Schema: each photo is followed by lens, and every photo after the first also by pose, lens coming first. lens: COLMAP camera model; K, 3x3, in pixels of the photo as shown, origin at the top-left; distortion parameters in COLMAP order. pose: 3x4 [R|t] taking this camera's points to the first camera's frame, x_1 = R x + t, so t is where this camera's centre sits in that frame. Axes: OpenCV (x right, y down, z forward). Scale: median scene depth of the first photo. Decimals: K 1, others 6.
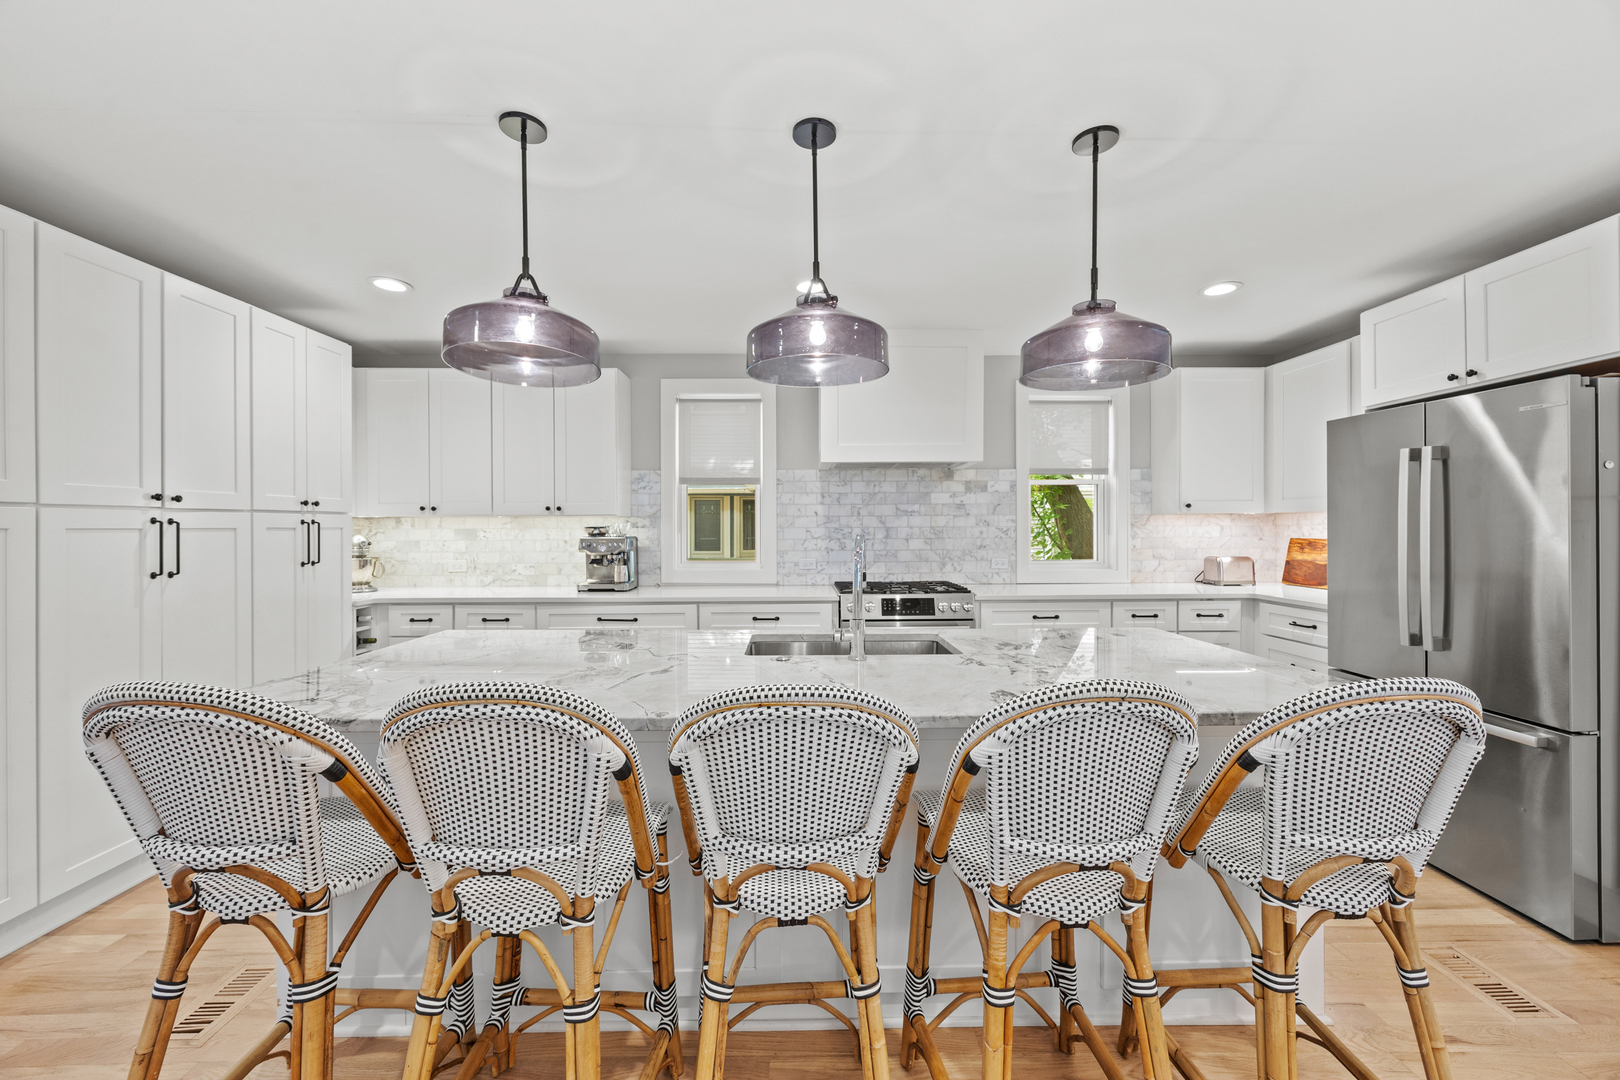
lens RADIAL K [[655.1, 0, 805.5], [0, 655.1, 532.1], [0, 0, 1]] dist [0.000767, 0.000507]
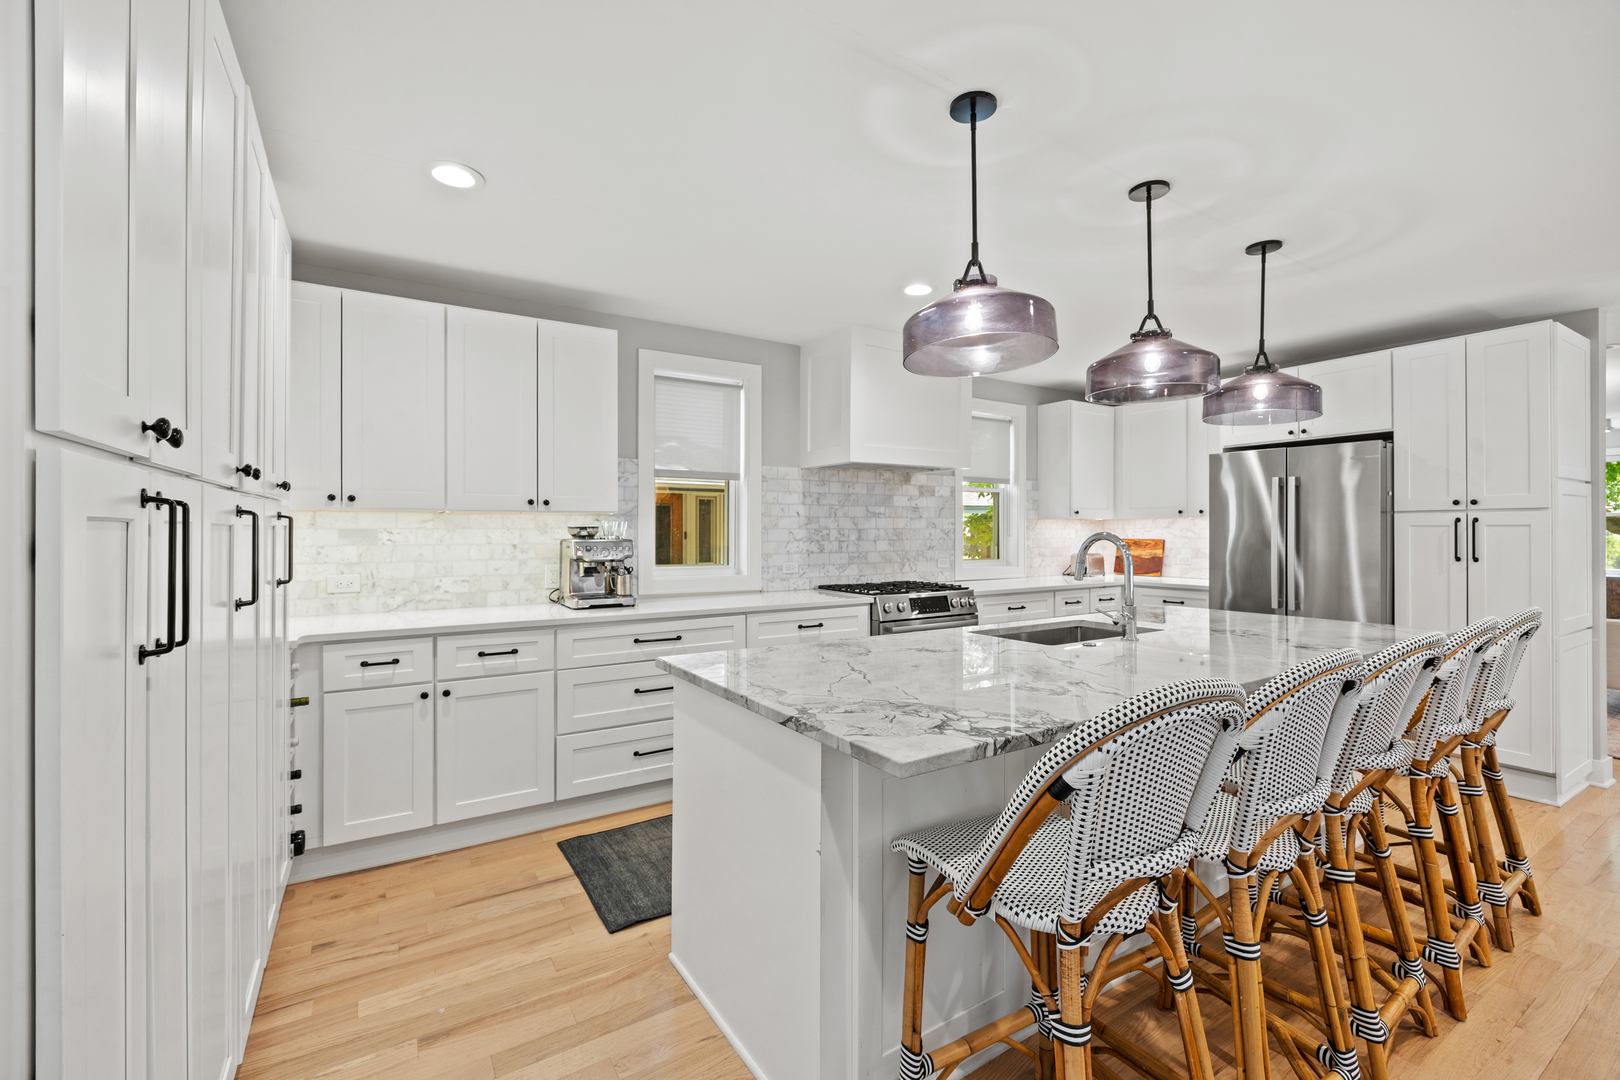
lens RADIAL K [[718.0, 0, 850.5], [0, 718.0, 522.5], [0, 0, 1]] dist [0.001947, 0.000031]
pose [[0.835580, 0.009205, 0.549292, -0.487849], [0.002805, 0.999775, -0.021021, 0.005837], [-0.549362, 0.019106, 0.835366, 0.096577]]
